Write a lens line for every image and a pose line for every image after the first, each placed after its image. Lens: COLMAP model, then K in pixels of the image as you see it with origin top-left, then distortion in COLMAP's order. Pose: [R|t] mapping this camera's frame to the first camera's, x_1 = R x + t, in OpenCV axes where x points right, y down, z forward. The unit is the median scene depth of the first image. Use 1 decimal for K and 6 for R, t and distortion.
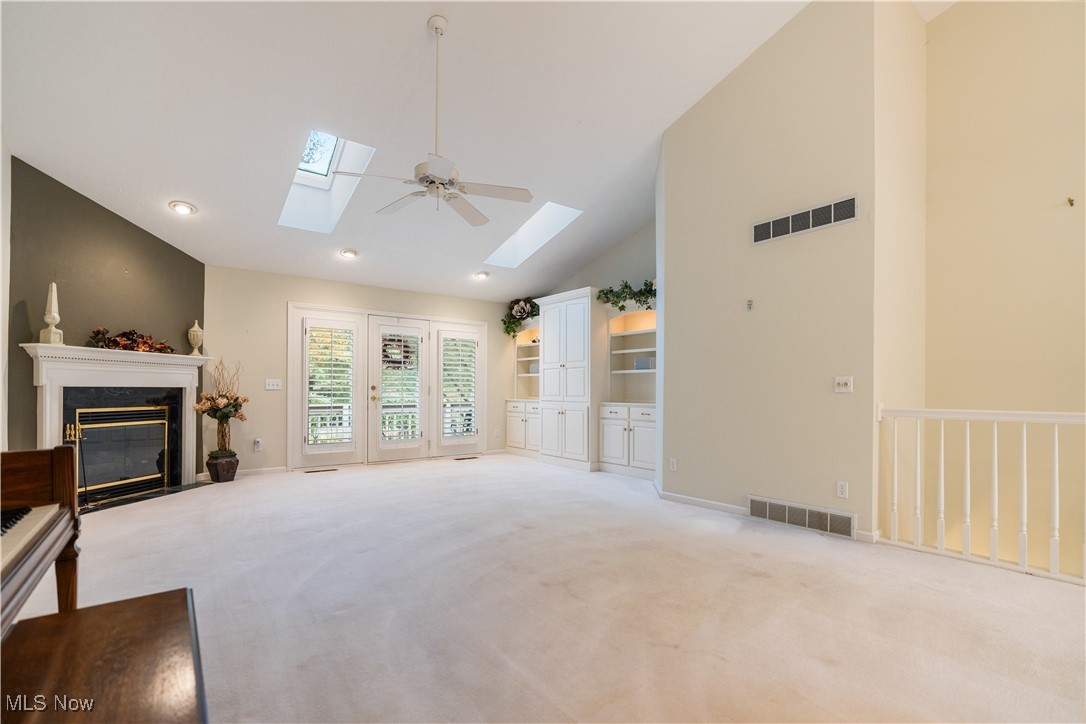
lens RADIAL K [[494.0, 0, 549.3], [0, 494.0, 391.9], [0, 0, 1]] dist [-0.016007, 0.002630]
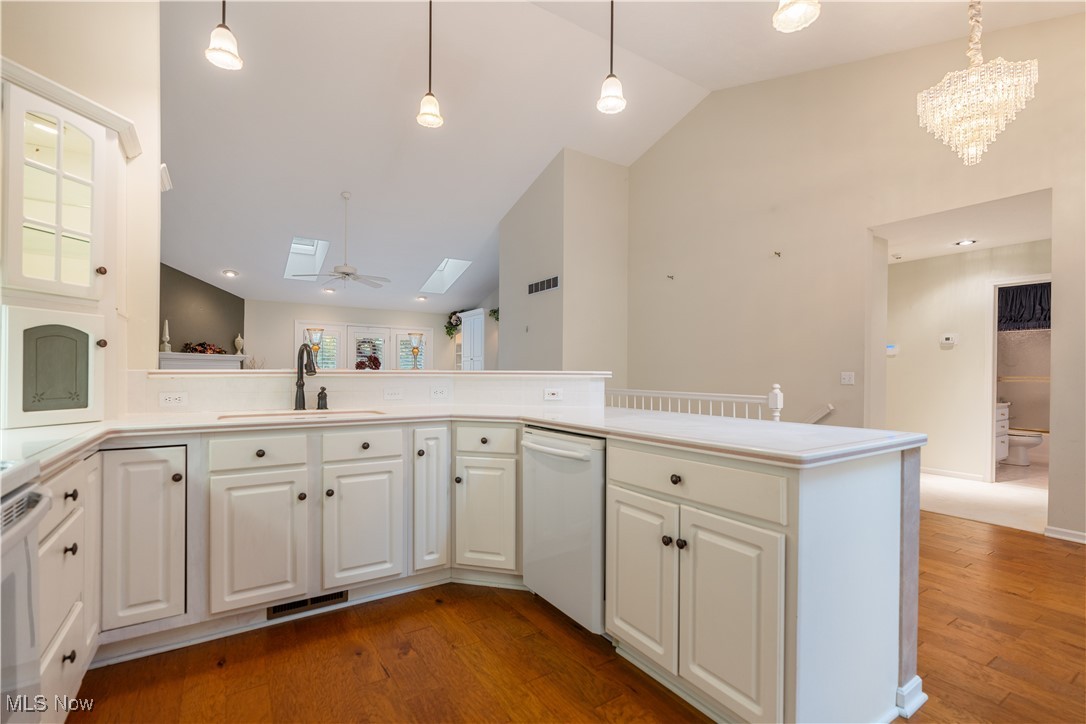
lens RADIAL K [[494.0, 0, 540.9], [0, 494.0, 376.7], [0, 0, 1]] dist [-0.016007, 0.002630]
pose [[0.995124, 0.004763, -0.098517, 0.469108], [-0.004437, 0.999984, 0.003526, -0.009043], [0.098532, -0.003072, 0.995129, -0.566437]]
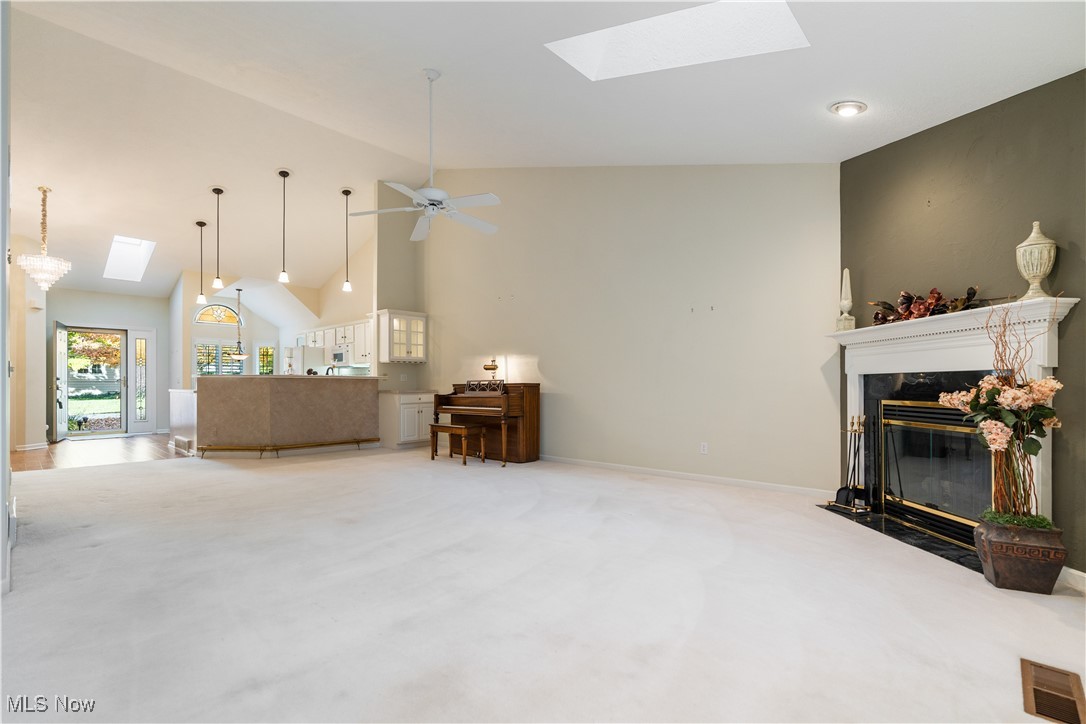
lens RADIAL K [[494.0, 0, 545.7], [0, 494.0, 381.7], [0, 0, 1]] dist [-0.016007, 0.002630]
pose [[-0.988436, -0.004013, -0.151588, -0.196553], [-0.003525, 0.999988, -0.003487, 0.006257], [0.151600, -0.002913, -0.988438, 1.353948]]
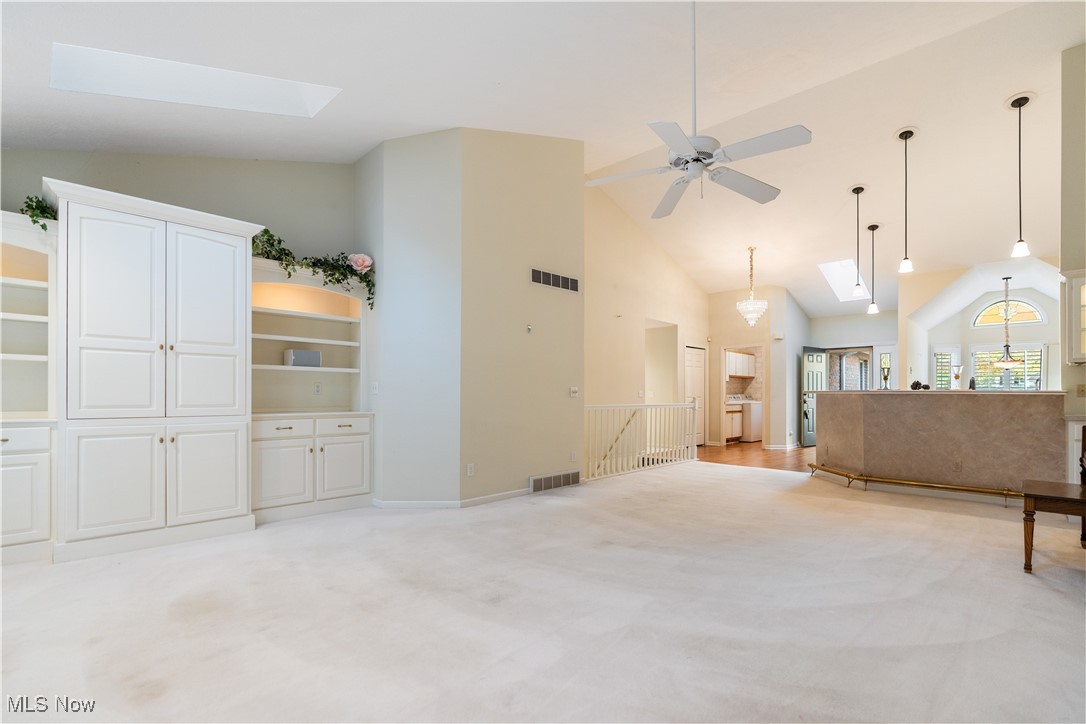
lens RADIAL K [[494.0, 0, 536.0], [0, 494.0, 392.9], [0, 0, 1]] dist [-0.016007, 0.002630]
pose [[-0.119932, -0.001105, 0.992782, -0.645819], [-0.000418, 0.999999, 0.001062, -0.008144], [-0.992782, -0.000287, -0.119932, 0.842021]]
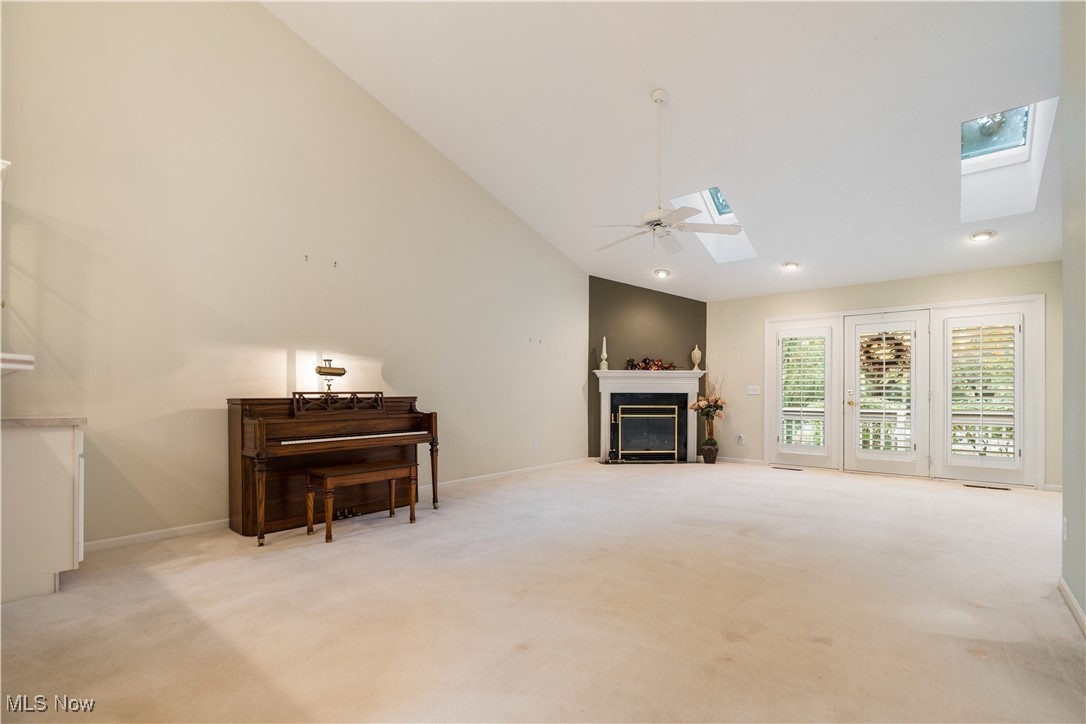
lens RADIAL K [[494.0, 0, 548.1], [0, 494.0, 399.1], [0, 0, 1]] dist [-0.016007, 0.002630]
pose [[0.212603, 0.004232, -0.977130, 0.553596], [-0.004629, 0.999984, 0.003324, 0.005562], [0.977128, 0.003817, 0.212619, 0.282814]]
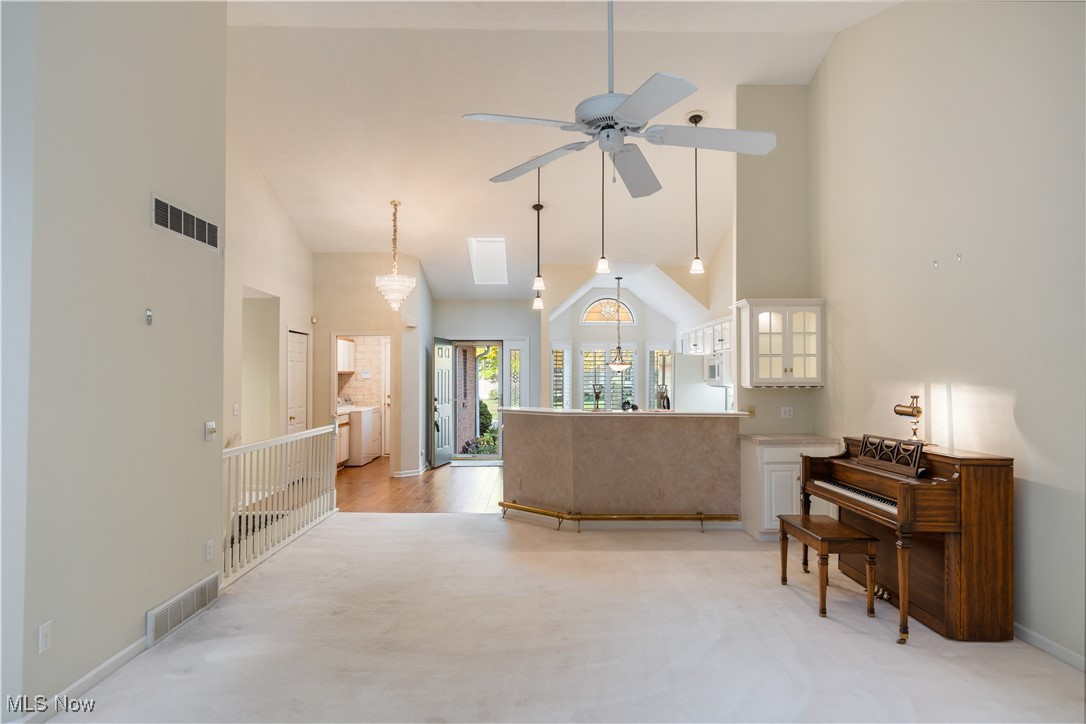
lens RADIAL K [[706.7, 0, 540.3], [0, 706.7, 360.8], [0, 0, 1]] dist [0.002118, -0.002495]
pose [[-0.790513, 0.010548, 0.612354, -0.416908], [-0.002074, 0.999800, -0.019900, -0.074899], [-0.612441, -0.017001, -0.790333, 1.049378]]
